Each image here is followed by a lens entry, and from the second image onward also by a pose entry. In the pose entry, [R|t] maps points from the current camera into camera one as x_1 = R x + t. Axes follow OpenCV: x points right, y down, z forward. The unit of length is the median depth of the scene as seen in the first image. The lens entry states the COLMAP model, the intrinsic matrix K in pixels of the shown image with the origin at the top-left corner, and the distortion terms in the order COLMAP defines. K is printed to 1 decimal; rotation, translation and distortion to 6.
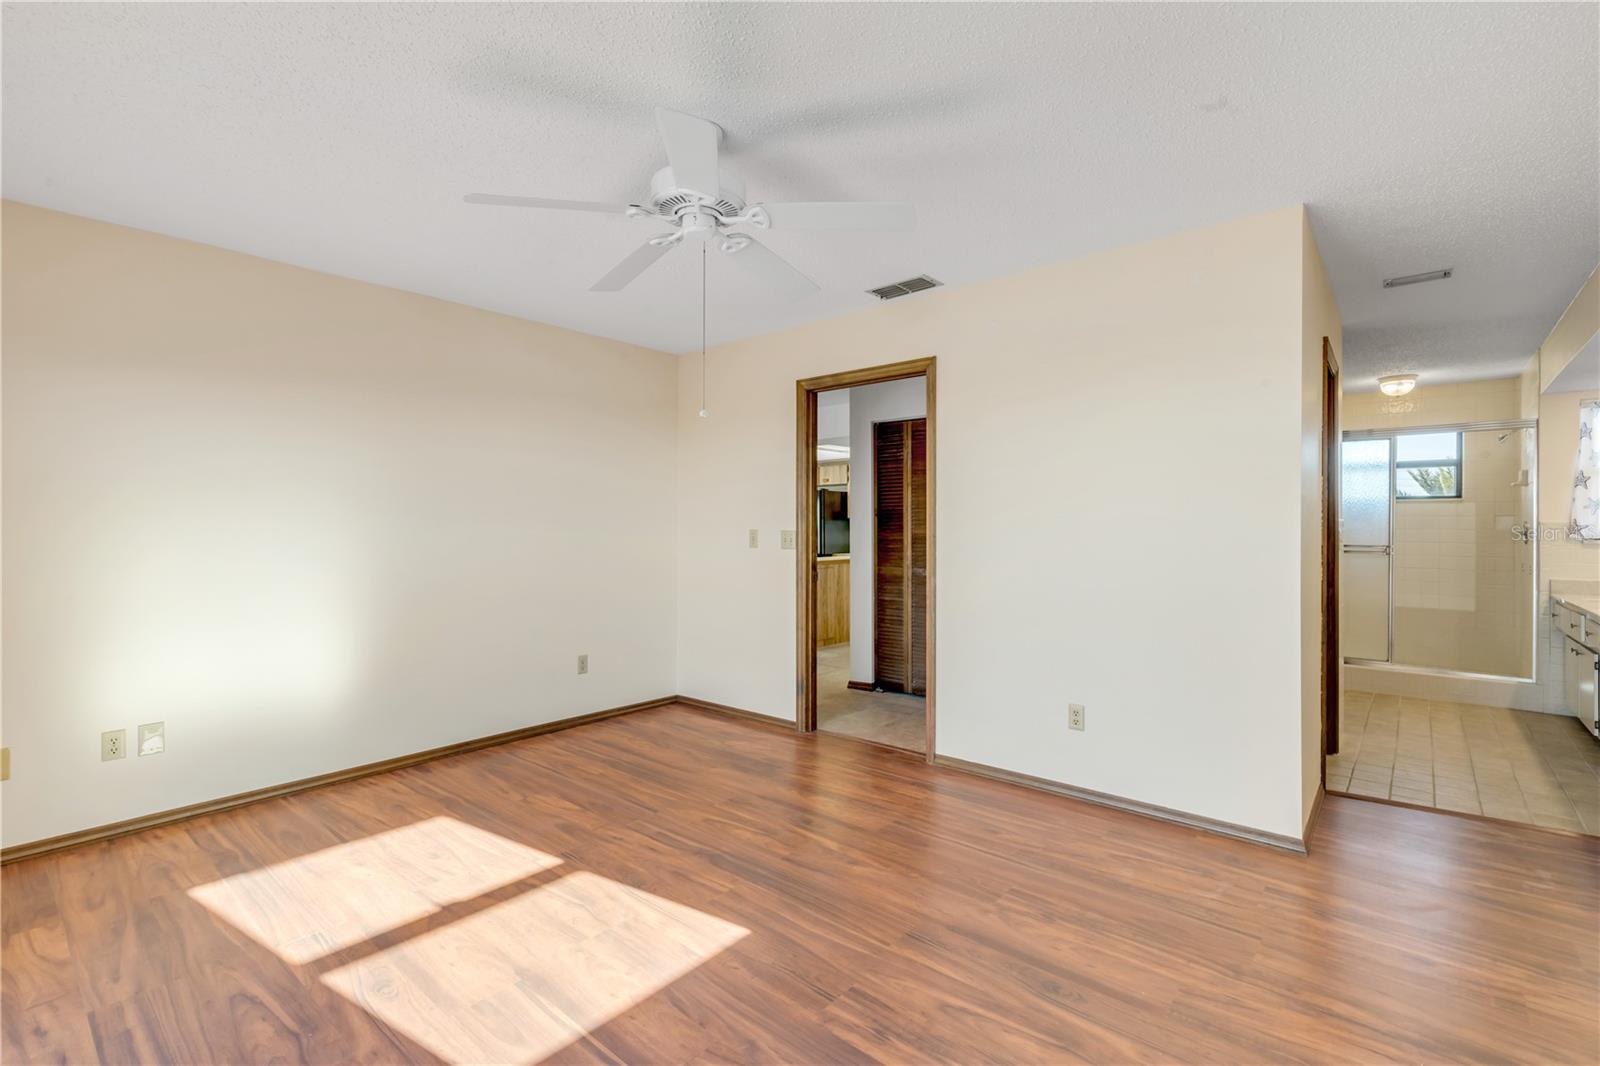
lens RADIAL K [[716.7, 0, 804.6], [0, 716.7, 544.5], [0, 0, 1]] dist [0.005503, -0.000586]
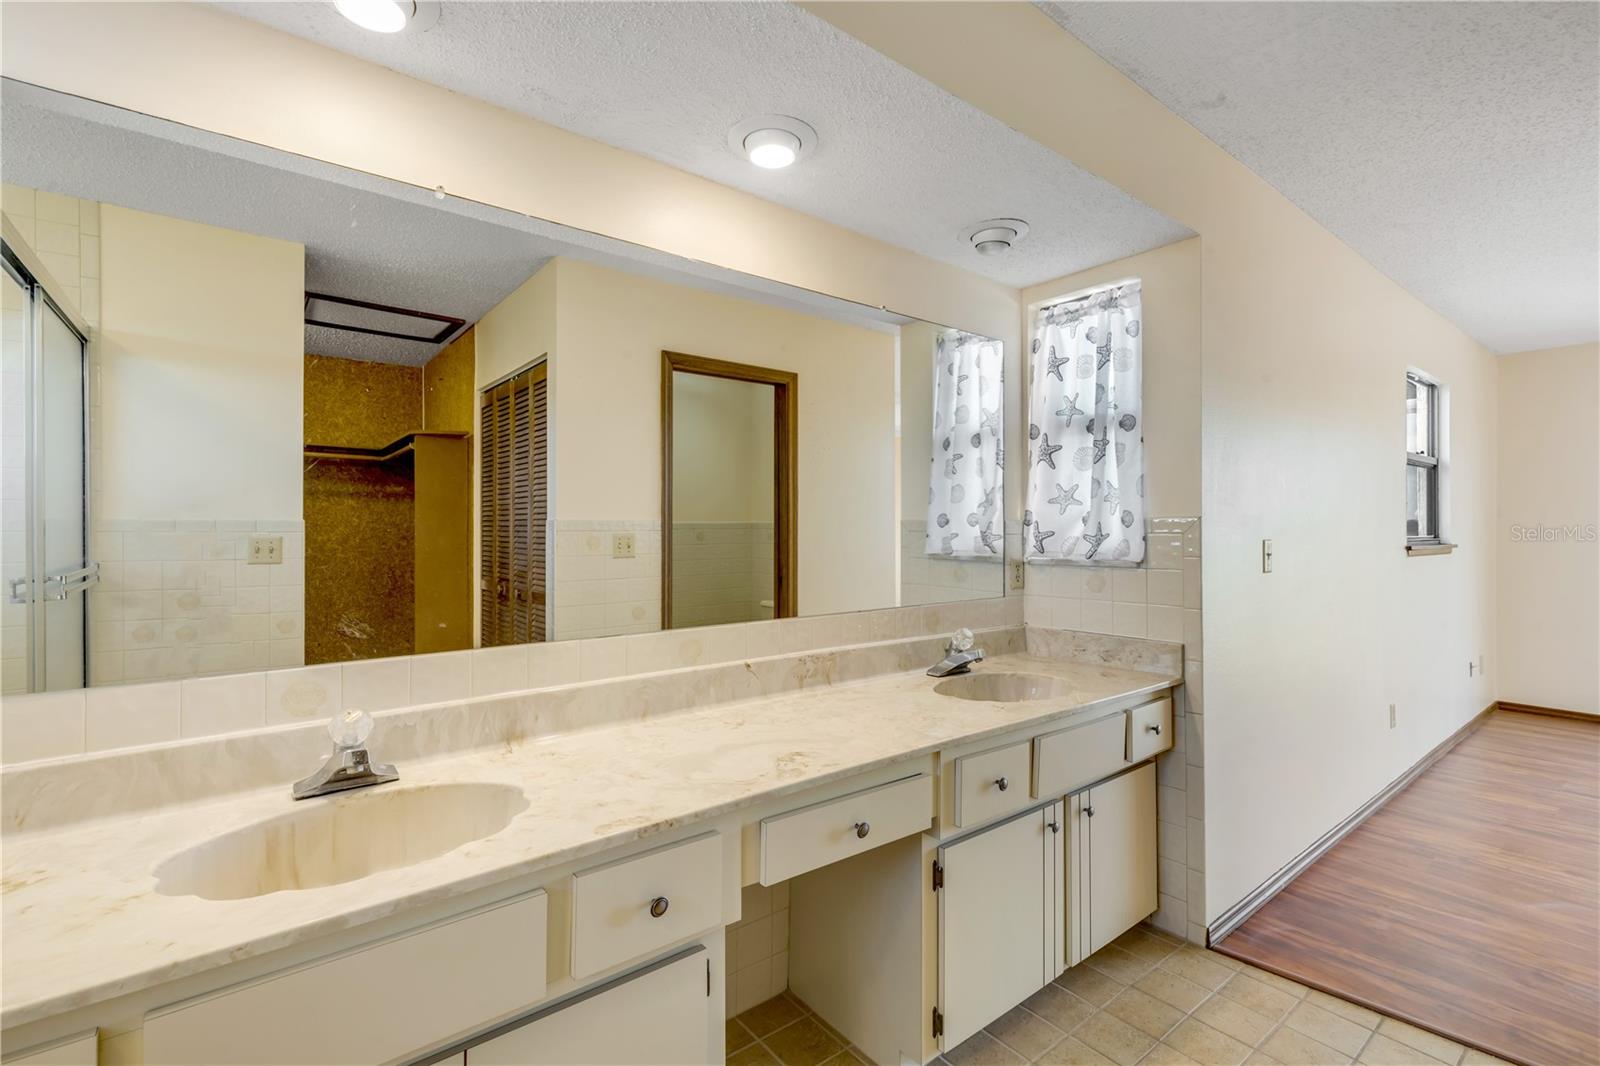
lens RADIAL K [[716.7, 0, 787.9], [0, 716.7, 524.1], [0, 0, 1]] dist [0.005503, -0.000586]
pose [[-0.980761, -0.003890, 0.195176, 0.801117], [-0.000895, 0.999881, 0.015428, -0.024883], [-0.195213, 0.014957, -0.980647, 1.028094]]
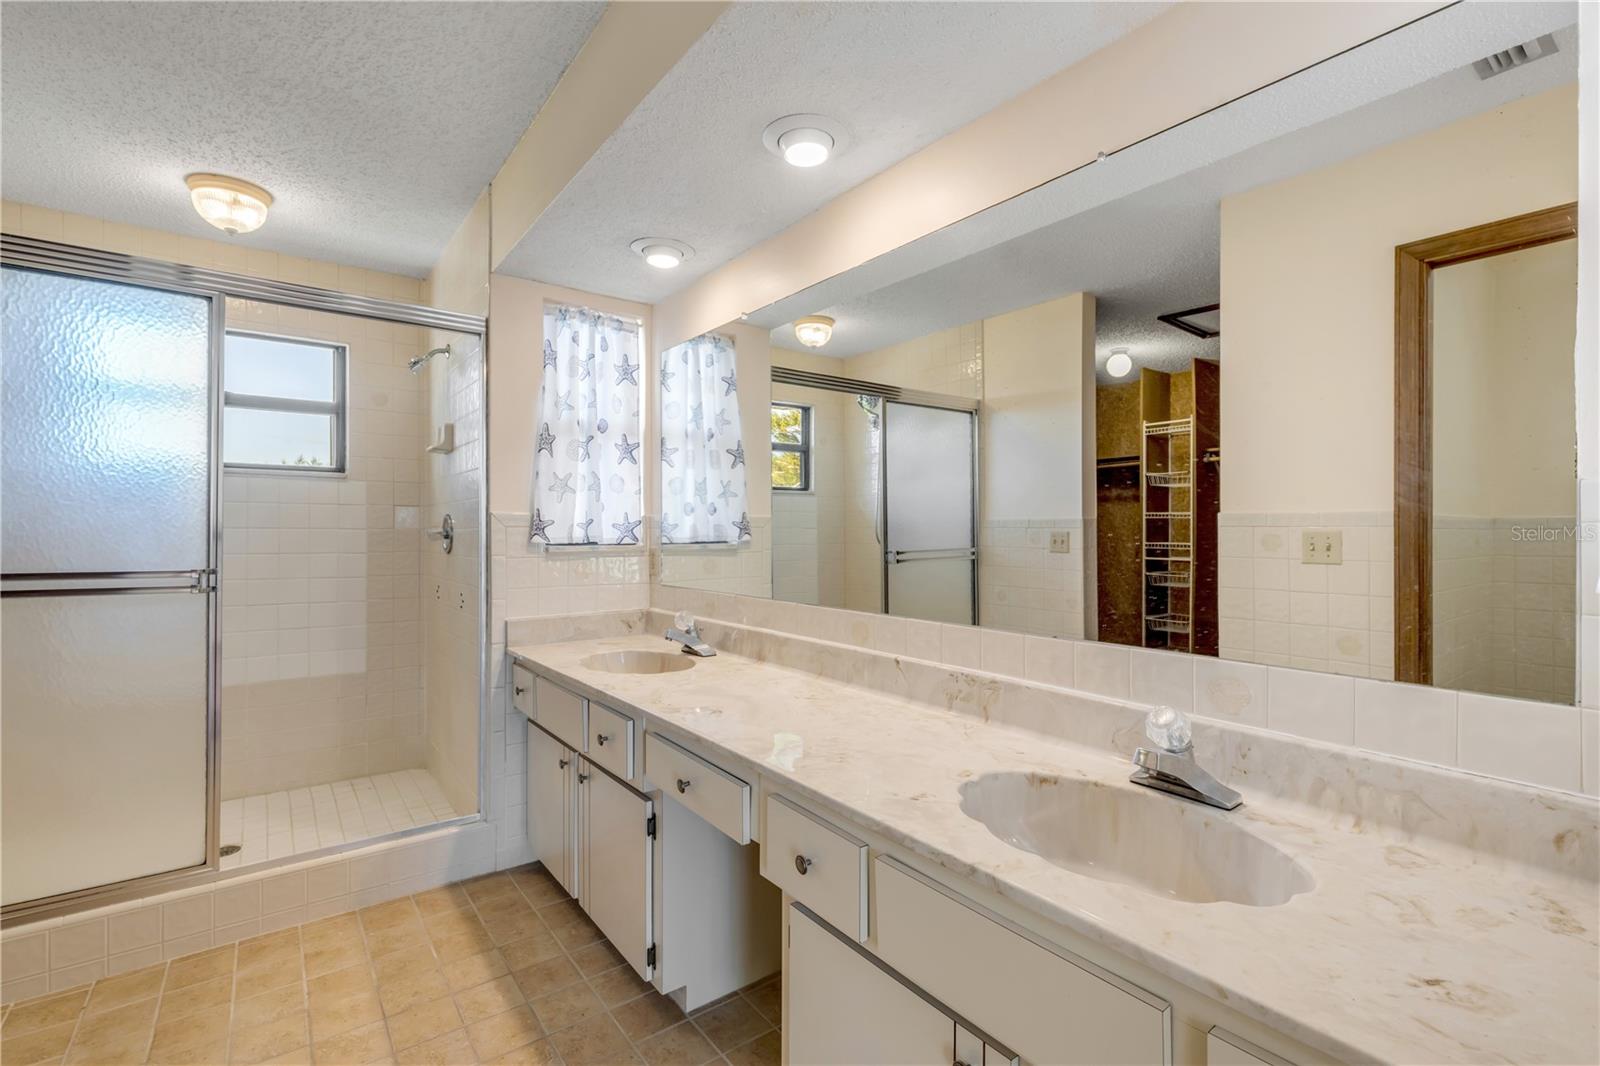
lens RADIAL K [[716.7, 0, 819.6], [0, 716.7, 526.8], [0, 0, 1]] dist [0.005503, -0.000586]
pose [[0.207440, 0.008963, 0.978207, 0.540690], [0.021140, 0.999683, -0.013643, -0.009014], [-0.978019, 0.023510, 0.207184, 0.637145]]
